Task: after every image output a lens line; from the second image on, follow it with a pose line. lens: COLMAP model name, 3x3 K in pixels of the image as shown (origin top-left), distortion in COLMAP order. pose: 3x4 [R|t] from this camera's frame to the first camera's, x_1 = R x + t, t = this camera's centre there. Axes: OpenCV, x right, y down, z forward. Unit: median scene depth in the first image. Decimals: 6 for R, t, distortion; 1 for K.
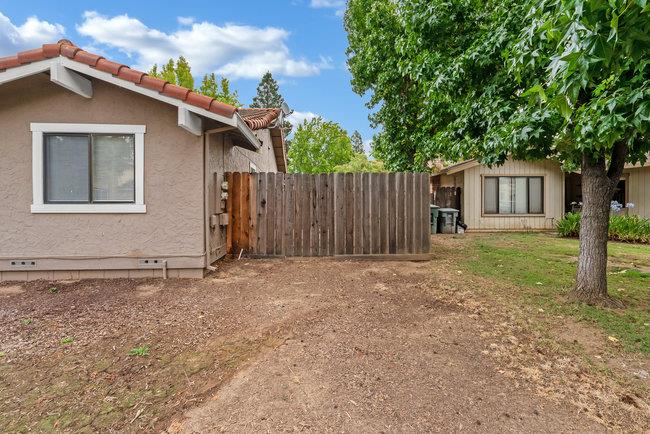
lens RADIAL K [[302.6, 0, 324.7], [0, 302.6, 205.7], [0, 0, 1]] dist [0.000924, 0.000082]
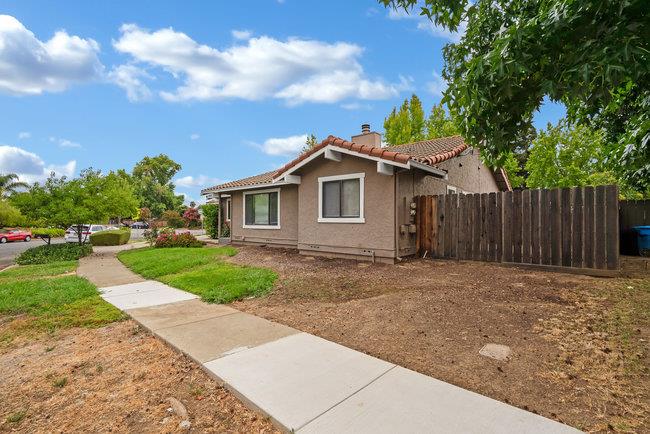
lens RADIAL K [[301.2, 0, 326.5], [0, 301.2, 219.5], [0, 0, 1]] dist [0.000114, 0.000473]
pose [[0.727669, 0.001546, -0.685926, 0.423851], [-0.009907, 0.999917, -0.008256, 0.019855], [0.685857, 0.012803, 0.727624, -0.396867]]
